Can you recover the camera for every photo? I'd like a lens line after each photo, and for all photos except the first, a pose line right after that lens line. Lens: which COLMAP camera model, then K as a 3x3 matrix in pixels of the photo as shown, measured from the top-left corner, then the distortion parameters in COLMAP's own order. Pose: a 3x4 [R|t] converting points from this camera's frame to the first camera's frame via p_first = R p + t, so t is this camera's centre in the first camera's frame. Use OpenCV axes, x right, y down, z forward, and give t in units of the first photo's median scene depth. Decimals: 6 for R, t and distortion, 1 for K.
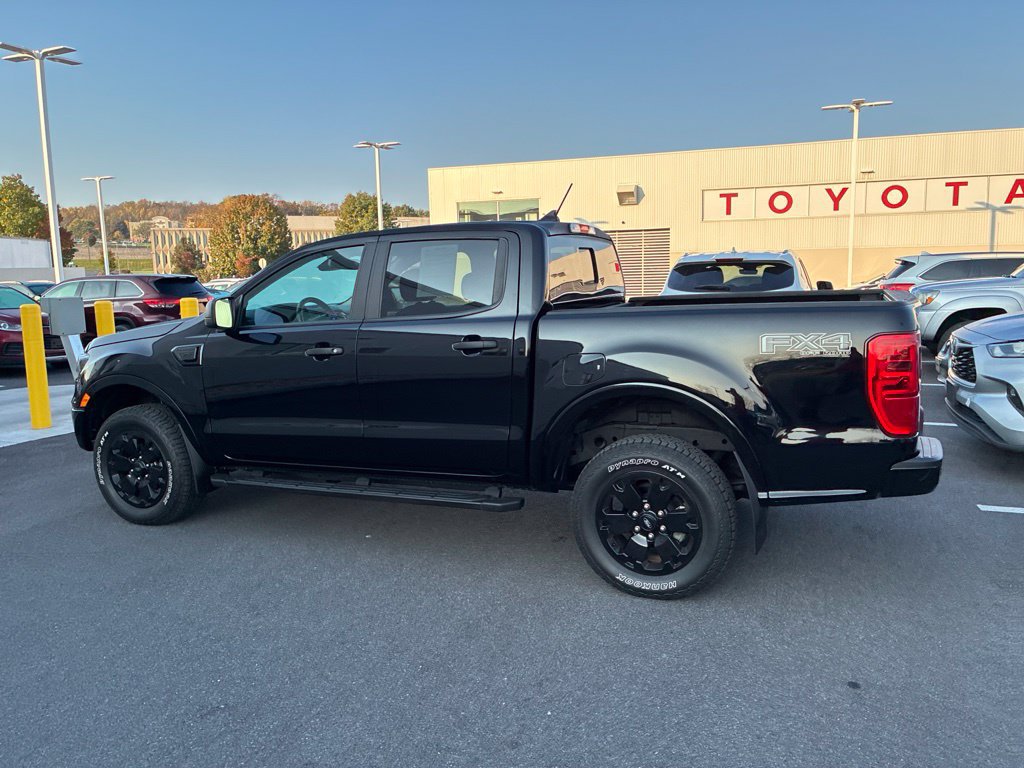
lens RADIAL K [[779.0, 0, 510.2], [0, 779.0, 377.2], [0, 0, 1]] dist [0.020914, -0.015379]
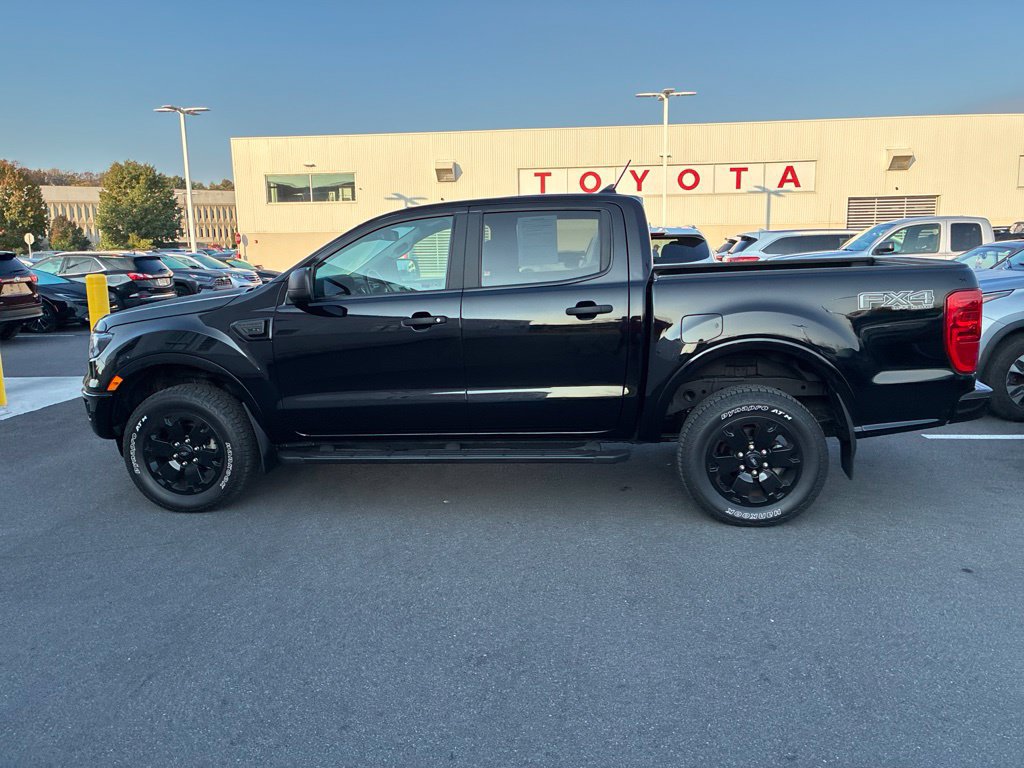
lens RADIAL K [[779.0, 0, 510.2], [0, 779.0, 377.2], [0, 0, 1]] dist [0.020914, -0.015379]
pose [[0.964566, -0.044426, 0.260073, -0.332615], [0.037014, 0.998759, 0.033332, 0.009042], [-0.261231, -0.022525, 0.965013, -0.003503]]
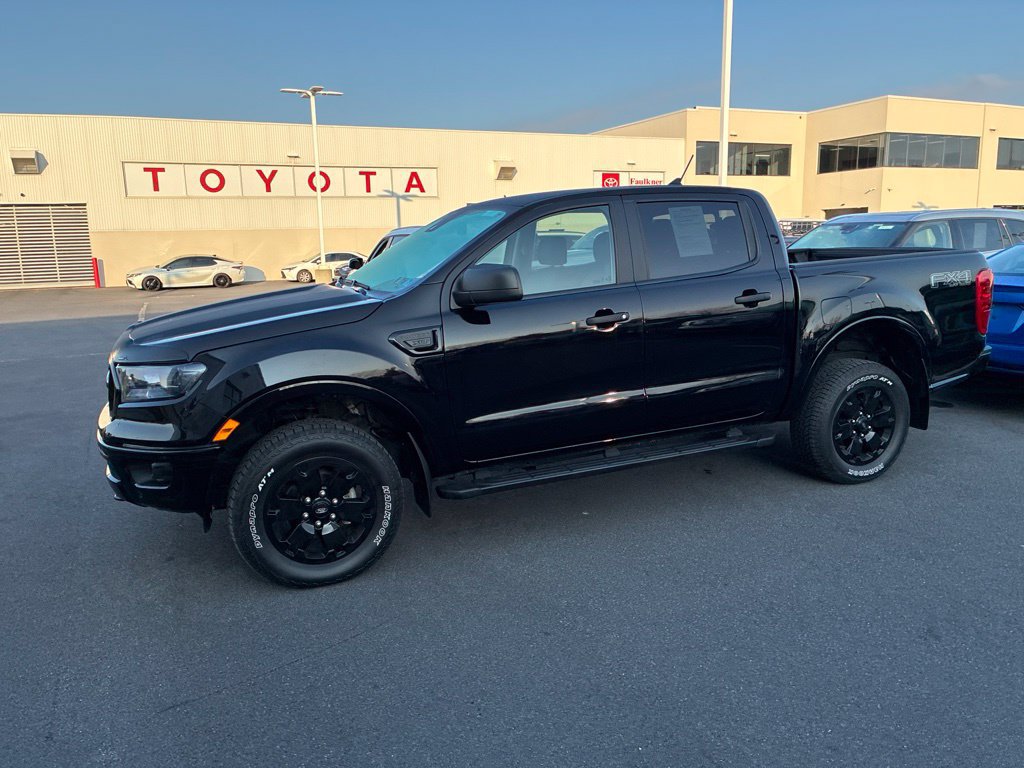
lens RADIAL K [[778.9, 0, 512.8], [0, 778.9, 387.0], [0, 0, 1]] dist [0.031002, -0.036681]
pose [[0.697524, -0.134299, 0.703863, -0.829589], [0.110616, 0.990686, 0.079406, -0.032369], [-0.707972, 0.022471, 0.705883, 0.357074]]
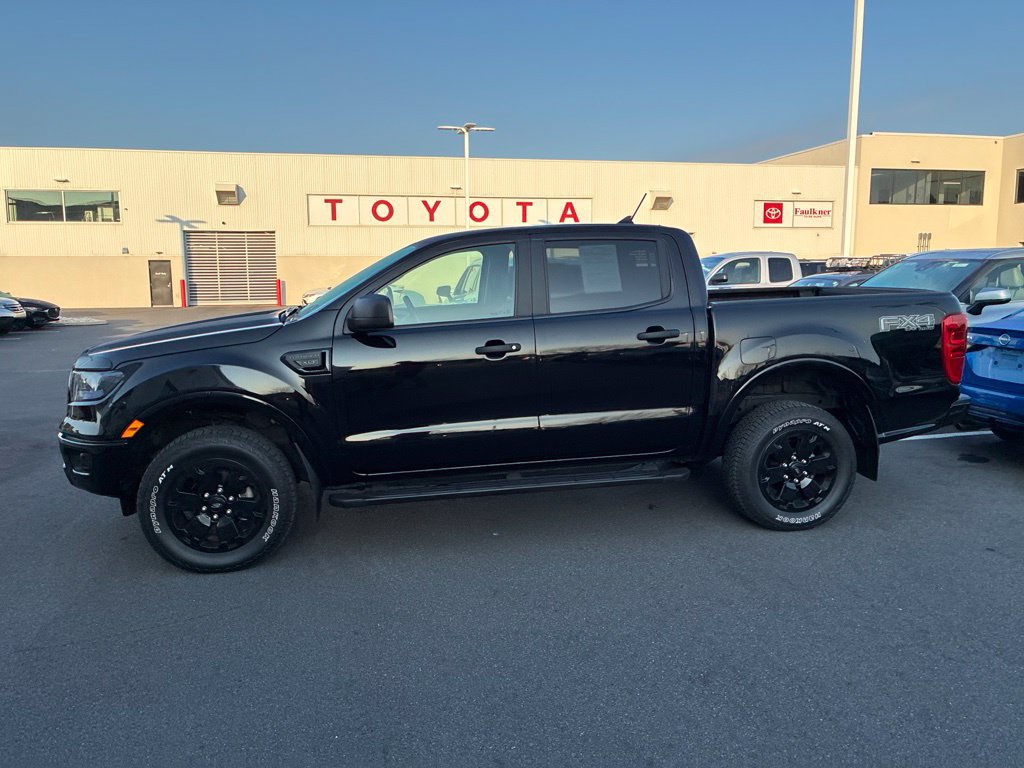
lens RADIAL K [[778.4, 0, 512.0], [0, 778.4, 384.0], [0, 0, 1]] dist [0.016736, 0.000602]
pose [[0.841715, -0.068009, 0.535622, -0.634535], [0.066749, 0.997532, 0.021765, -0.007369], [-0.535781, 0.017432, 0.844177, 0.133081]]
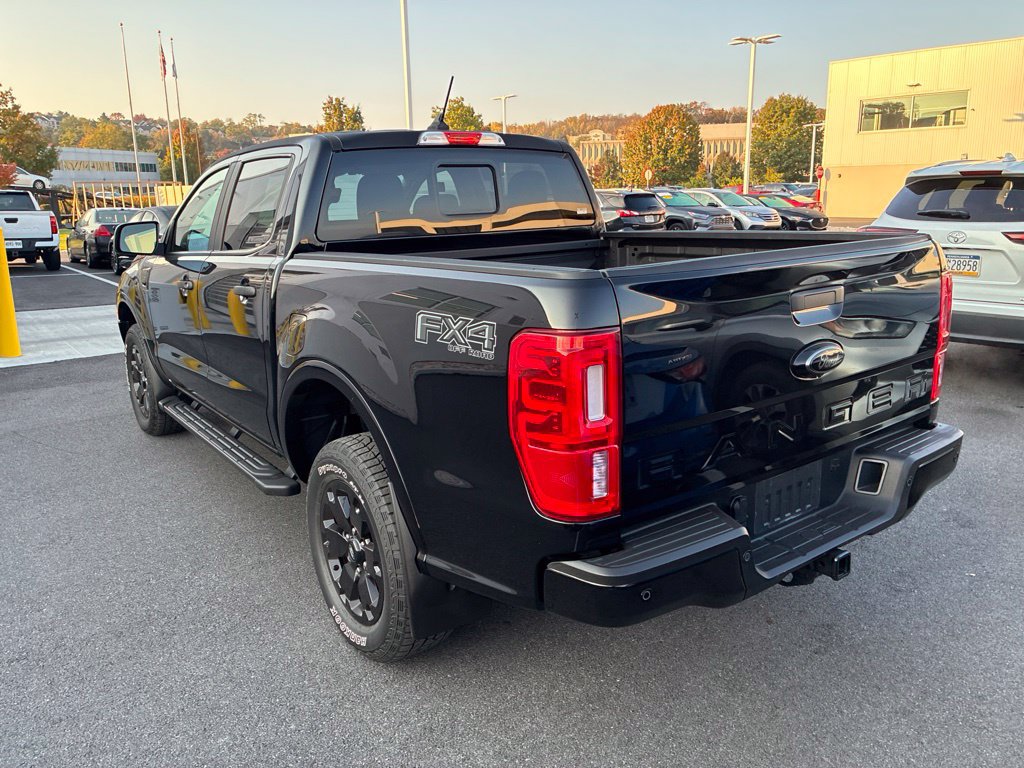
lens RADIAL K [[774.1, 0, 500.3], [0, 774.1, 379.1], [0, 0, 1]] dist [0.015374, -0.003993]
pose [[0.860122, 0.123946, -0.494801, 0.462233], [-0.066866, 0.989056, 0.131520, -0.057333], [0.505688, -0.080038, 0.858996, 0.331633]]
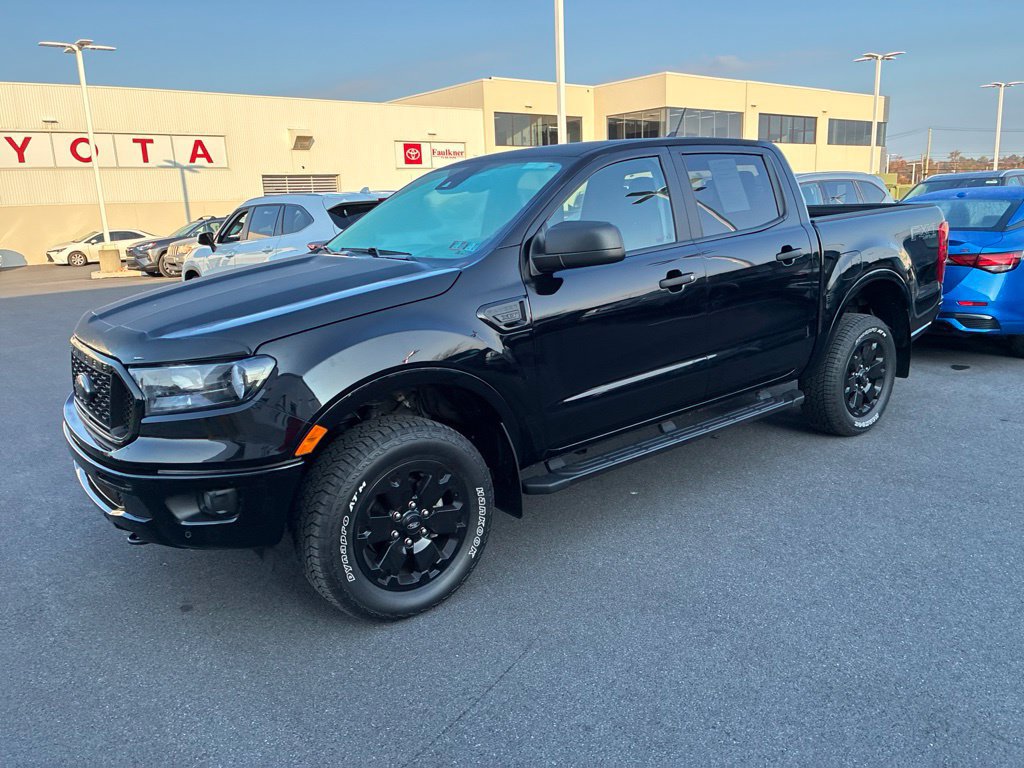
lens RADIAL K [[778.9, 0, 512.8], [0, 778.9, 387.0], [0, 0, 1]] dist [0.031002, -0.036681]
pose [[0.478431, -0.202090, 0.854555, -0.910646], [0.152082, 0.977521, 0.146025, -0.060100], [-0.864855, 0.060099, 0.498411, 0.619740]]
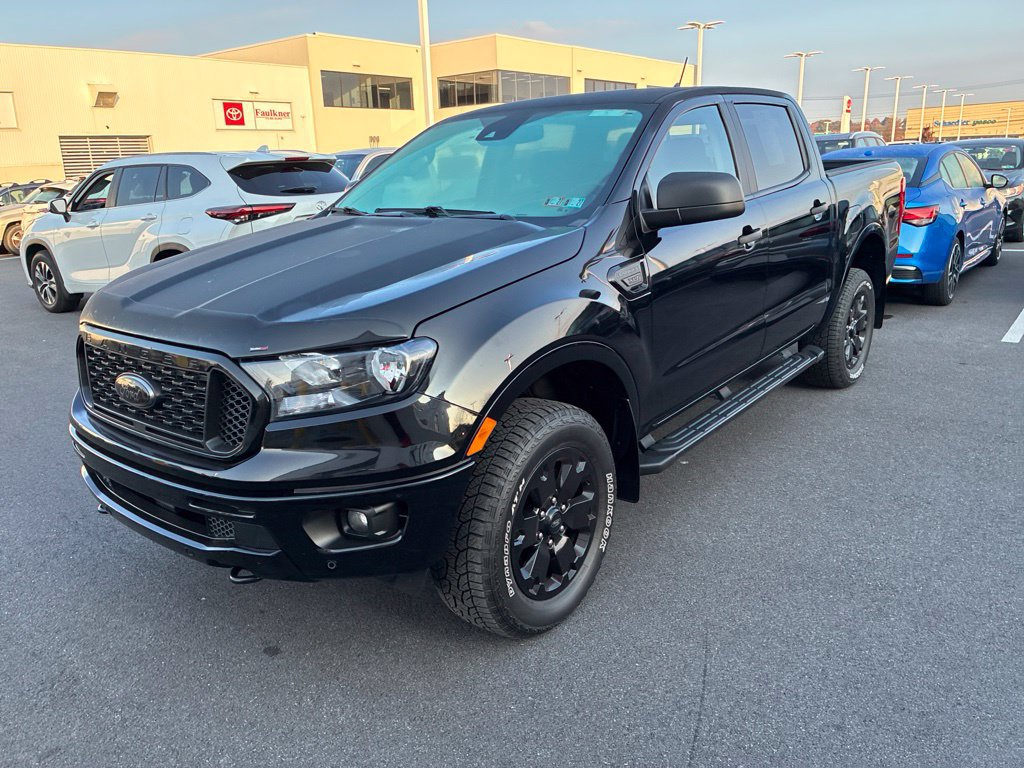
lens RADIAL K [[777.7, 0, 515.0], [0, 777.7, 386.8], [0, 0, 1]] dist [0.018044, -0.007047]
pose [[0.266917, -0.262365, 0.927319, -0.924967], [0.170559, 0.959900, 0.222489, -0.088834], [-0.948507, 0.098777, 0.300962, 0.844145]]
